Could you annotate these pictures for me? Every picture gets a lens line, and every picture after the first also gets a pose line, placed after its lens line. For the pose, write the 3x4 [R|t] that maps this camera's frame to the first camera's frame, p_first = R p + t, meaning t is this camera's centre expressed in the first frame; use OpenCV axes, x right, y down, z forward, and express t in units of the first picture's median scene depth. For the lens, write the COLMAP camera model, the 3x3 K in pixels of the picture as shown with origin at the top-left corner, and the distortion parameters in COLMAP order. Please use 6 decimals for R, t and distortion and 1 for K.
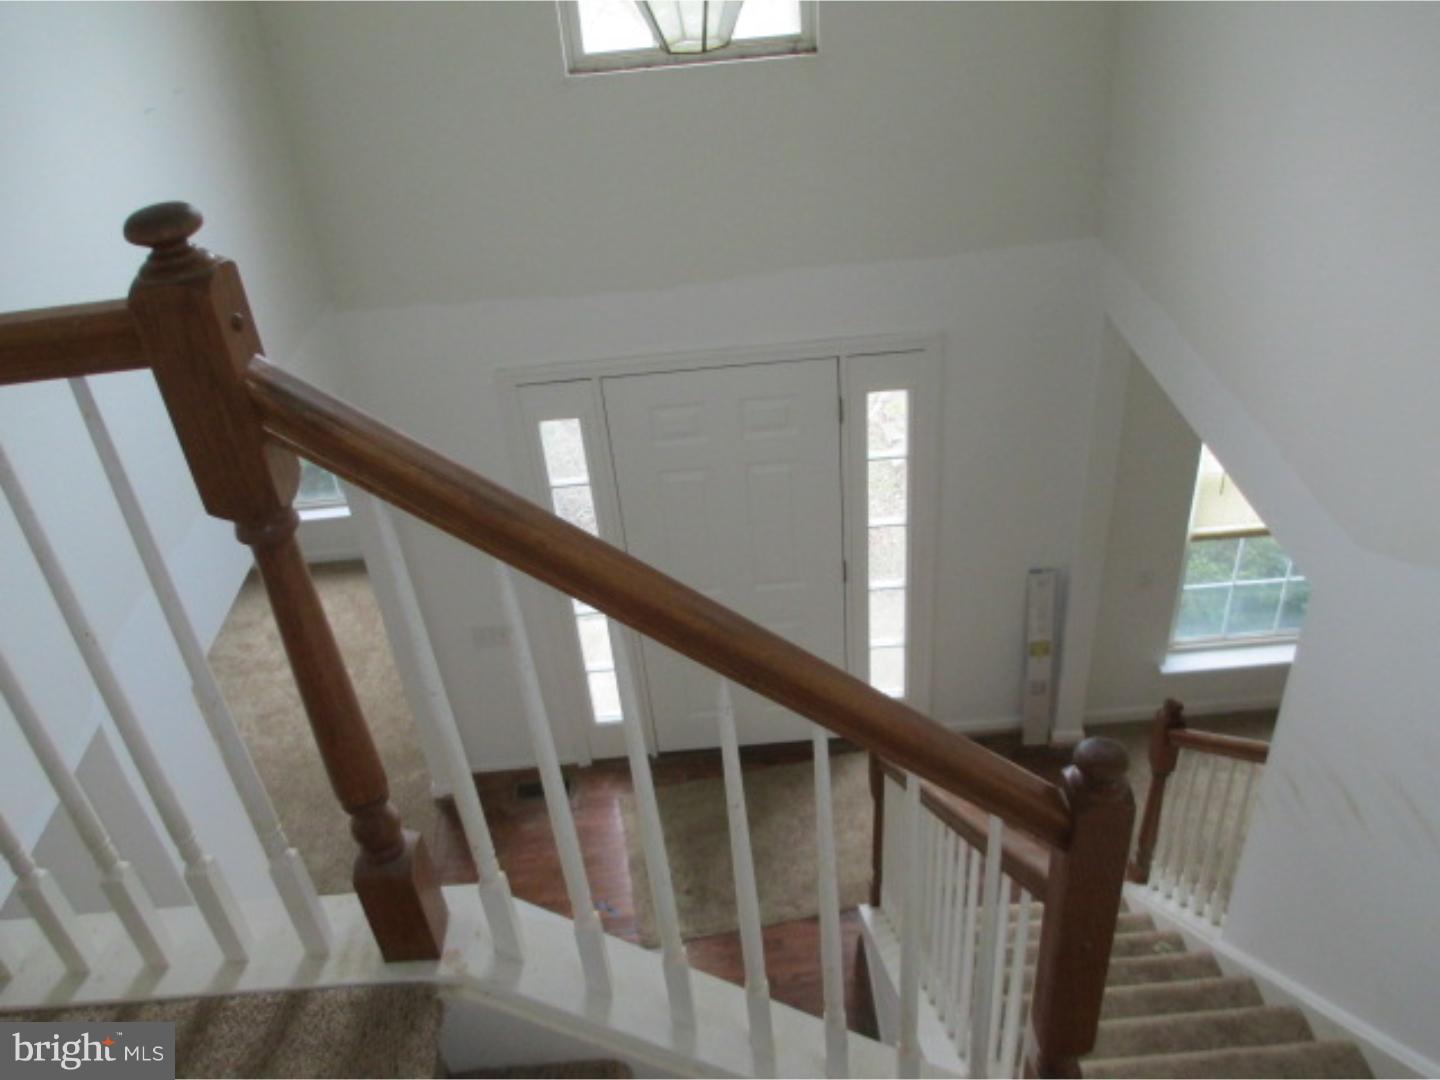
lens RADIAL K [[1156.8, 0, 716.6], [0, 1156.8, 564.7], [0, 0, 1]] dist [-0.053779, -0.001448]
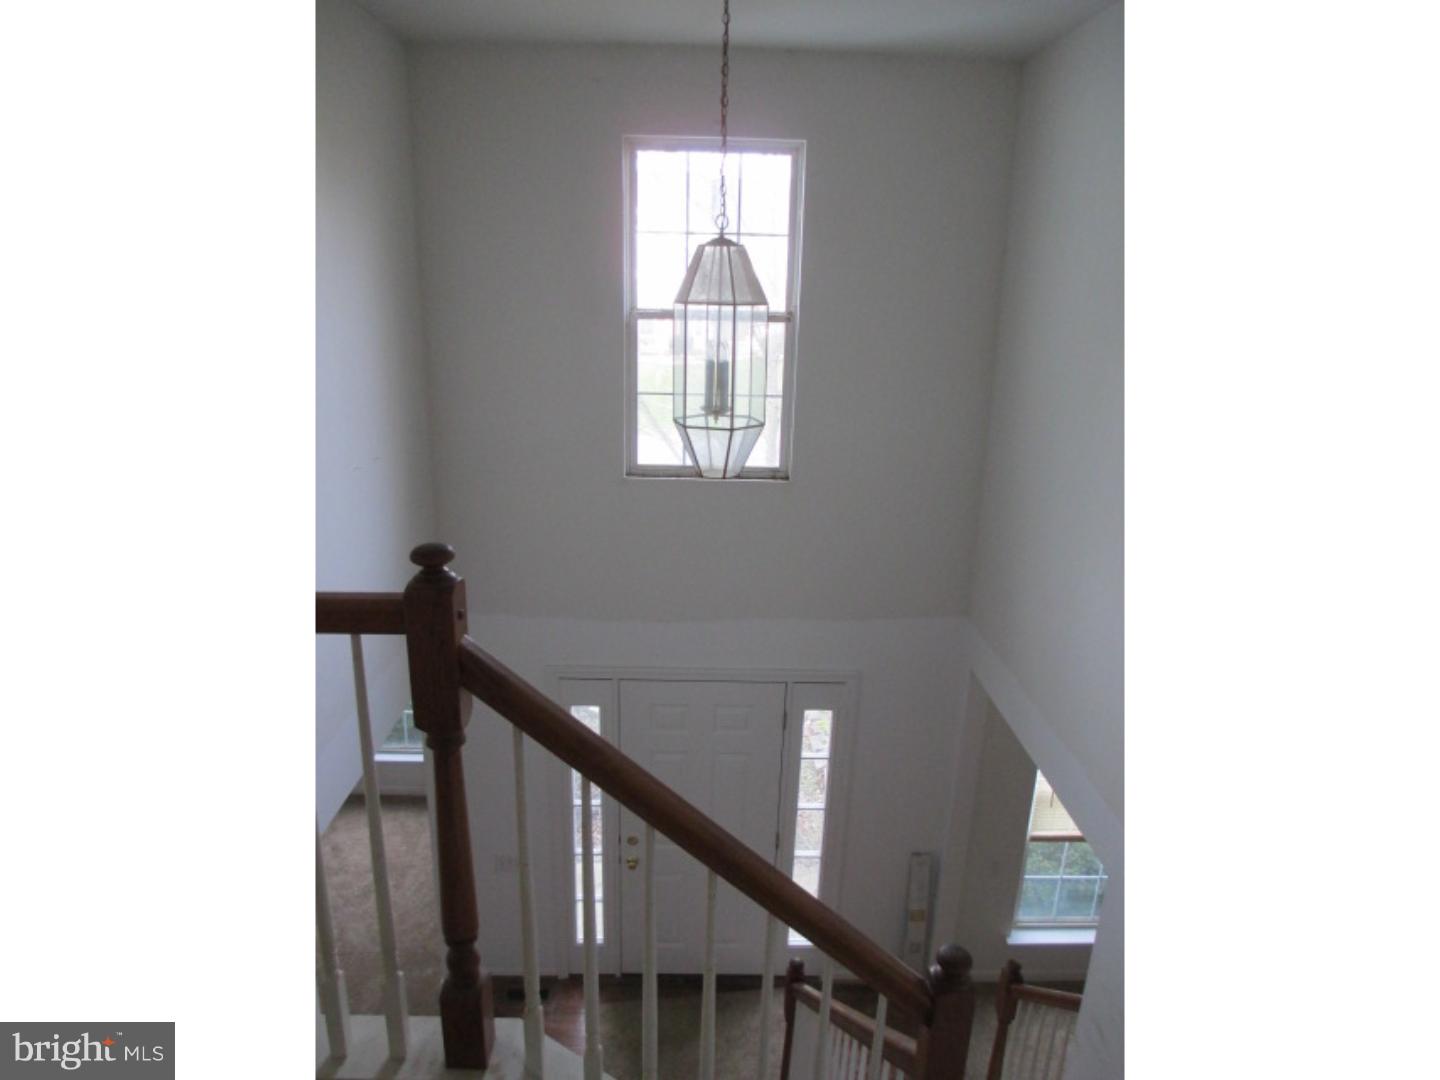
lens RADIAL K [[1172.1, 0, 720.0], [0, 1172.1, 540.0], [0, 0, 1]] dist [-0.139957, 0.000546]
pose [[0.990826, 0.110778, 0.077409, -0.095344], [-0.081695, 0.947252, -0.309903, 0.095348], [-0.107656, 0.300736, 0.947612, -0.362548]]
